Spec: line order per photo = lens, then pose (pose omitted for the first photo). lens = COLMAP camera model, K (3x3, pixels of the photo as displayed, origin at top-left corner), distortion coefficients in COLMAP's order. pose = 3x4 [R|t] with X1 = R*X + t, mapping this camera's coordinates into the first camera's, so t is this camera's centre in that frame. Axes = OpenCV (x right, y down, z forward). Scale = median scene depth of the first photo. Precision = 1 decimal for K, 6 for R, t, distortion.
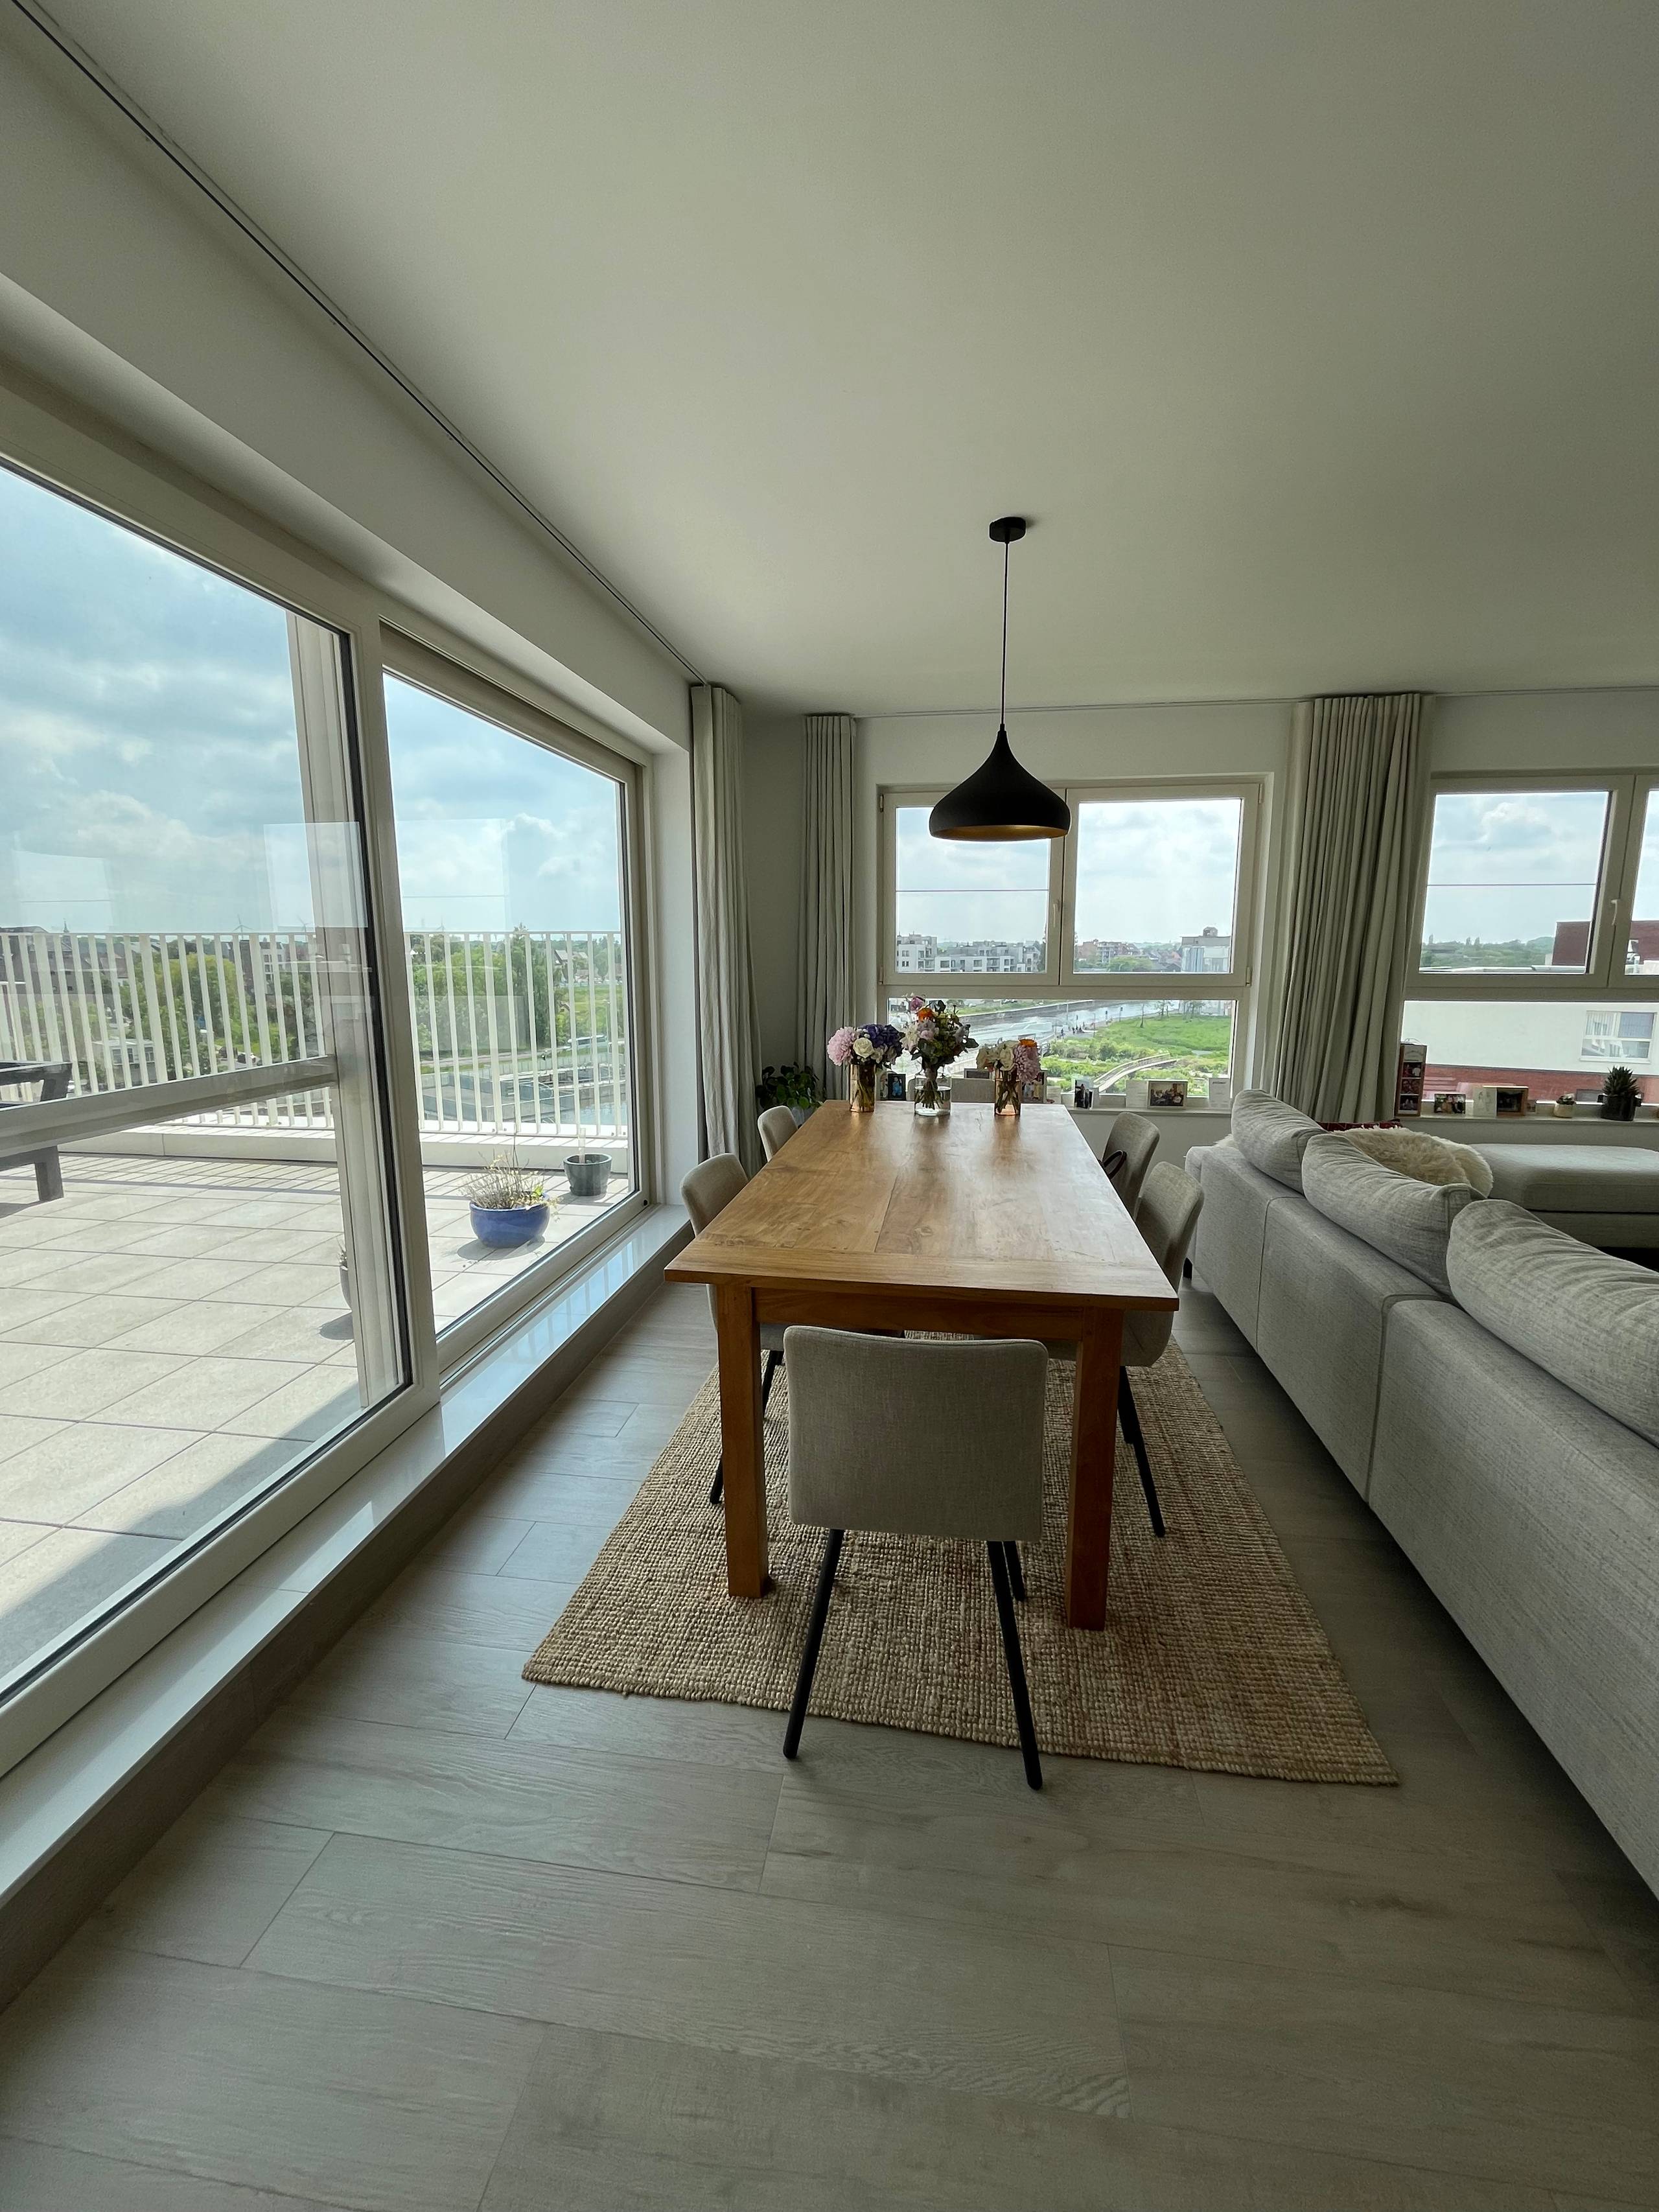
lens RADIAL K [[897.1, 0, 835.1], [0, 897.1, 1098.3], [0, 0, 1]] dist [-0.004509, -0.000430]
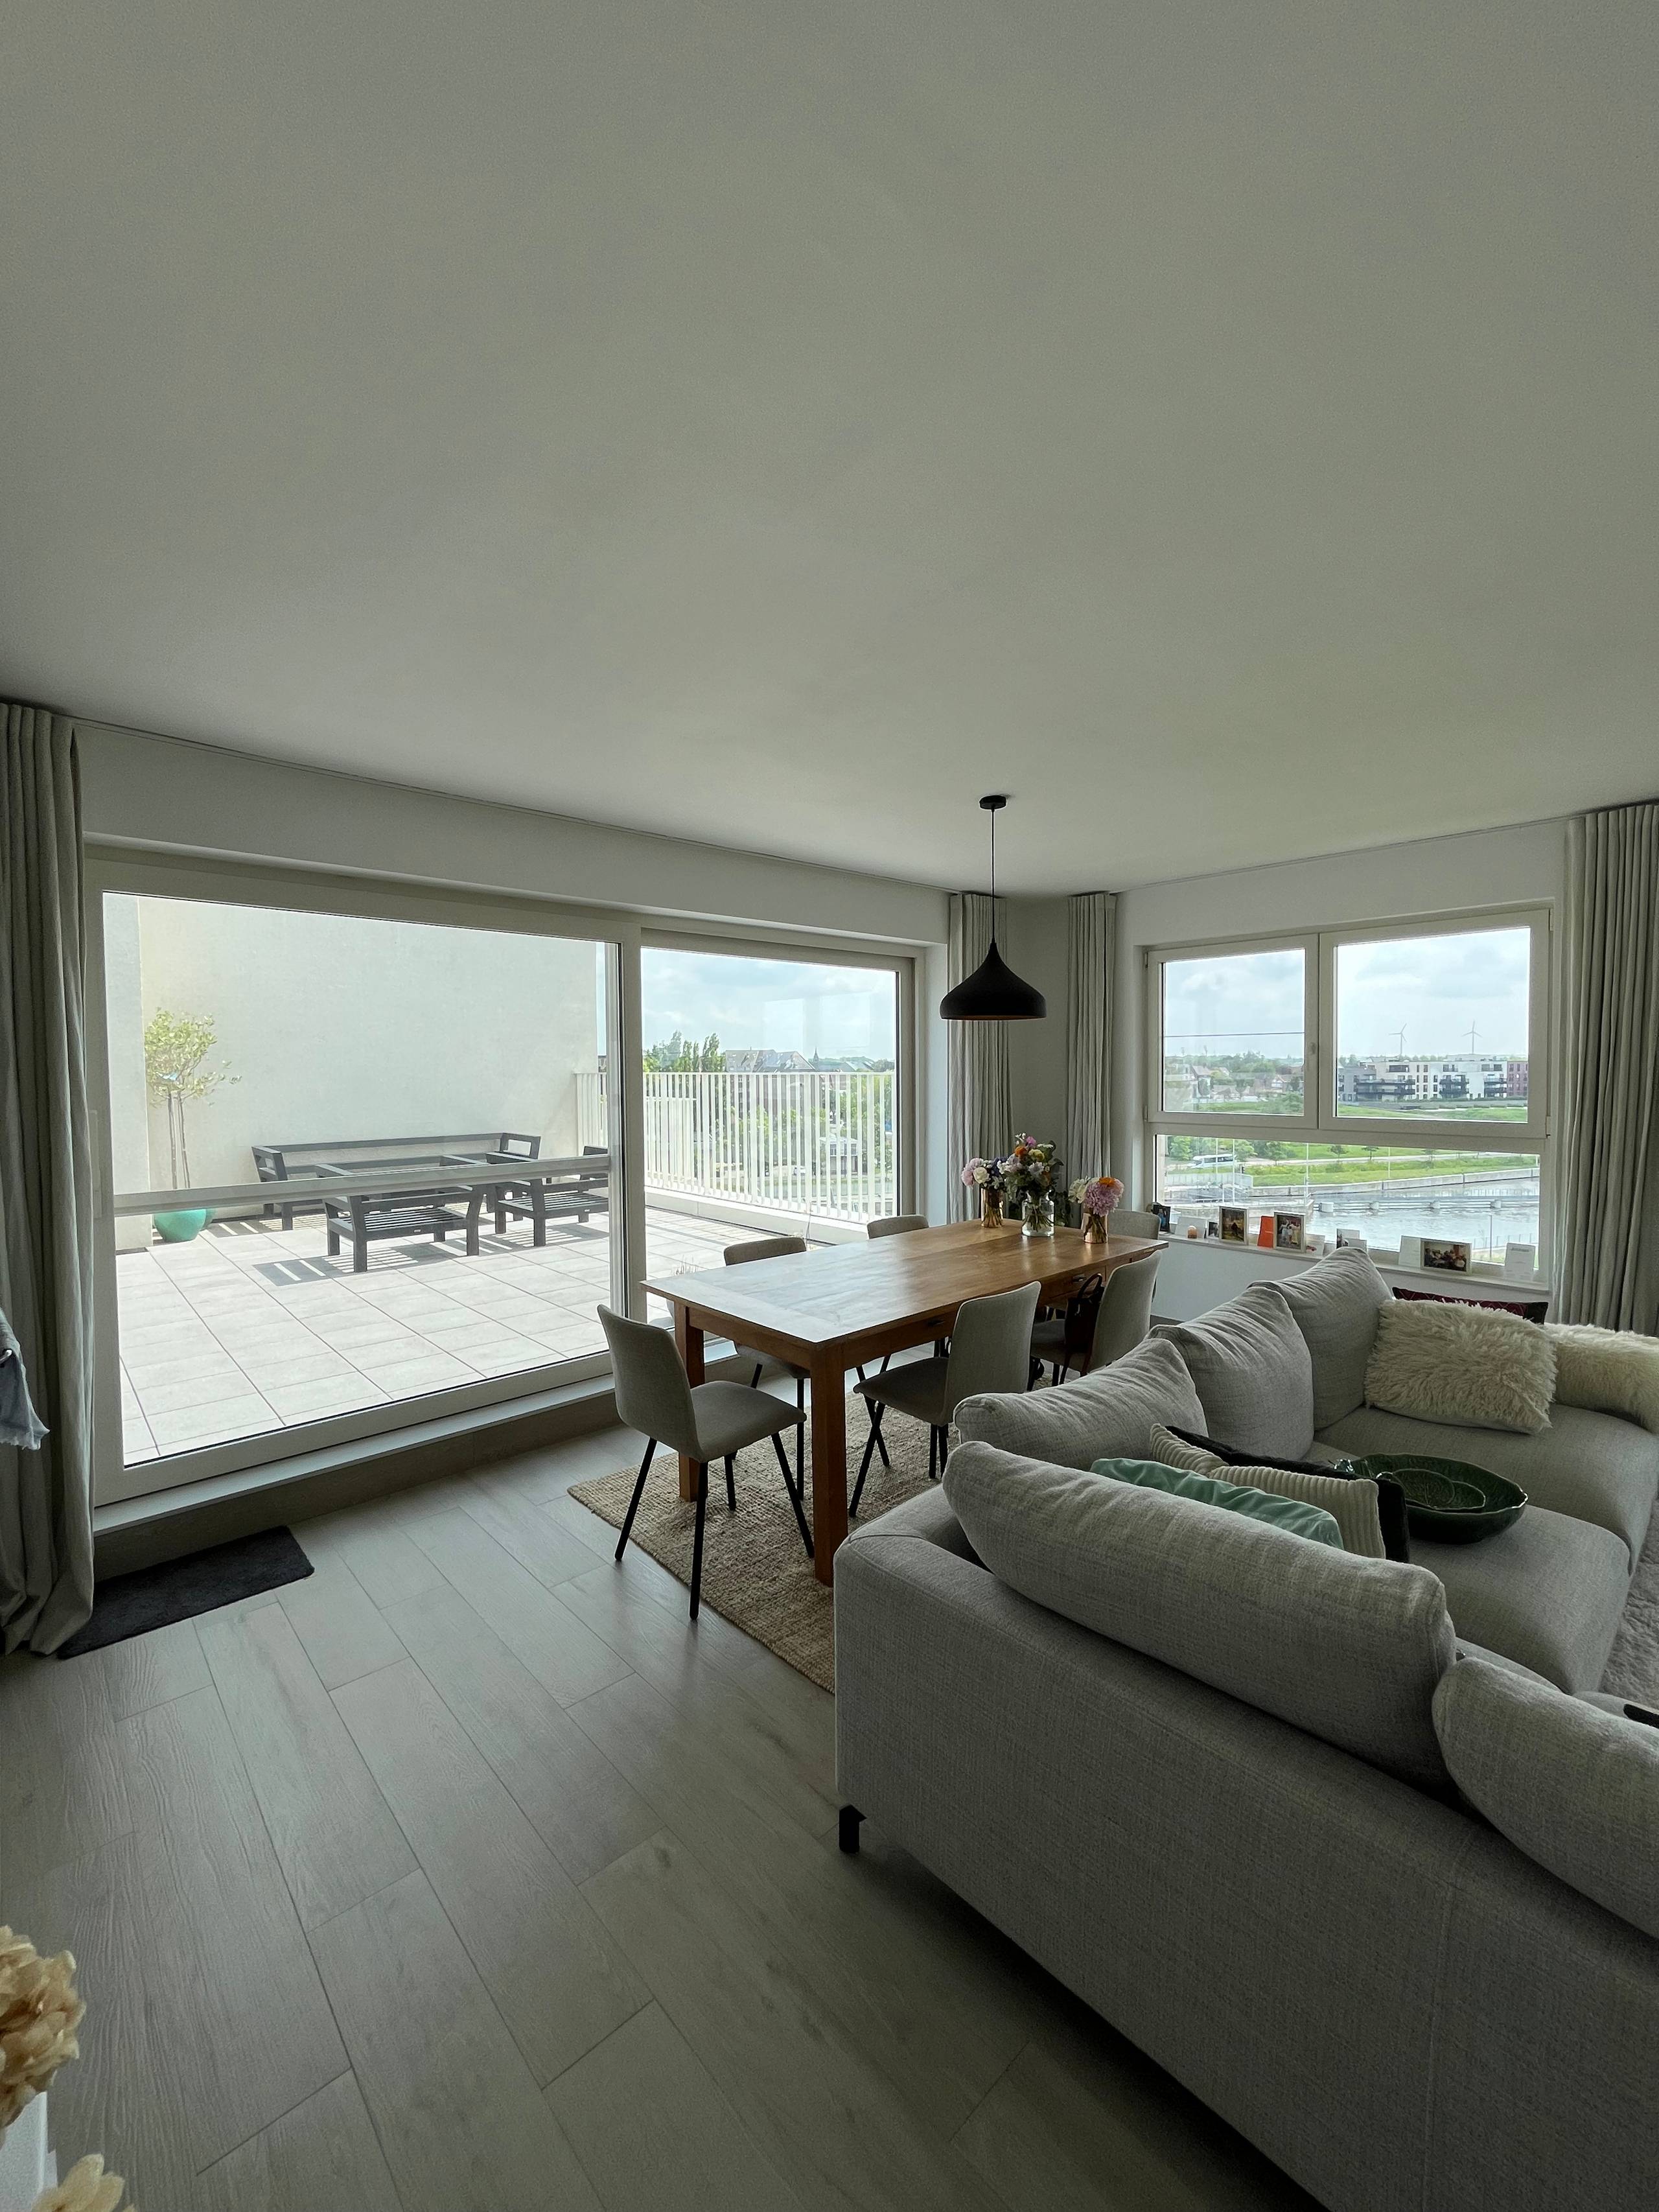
lens RADIAL K [[901.6, 0, 840.0], [0, 901.6, 1099.8], [0, 0, 1]] dist [-0.015259, -0.000105]
pose [[0.776456, 0.017977, -0.629915, 0.464184], [-0.097106, 0.991067, -0.091412, -0.018270], [0.622645, 0.132146, 0.771266, -0.076597]]
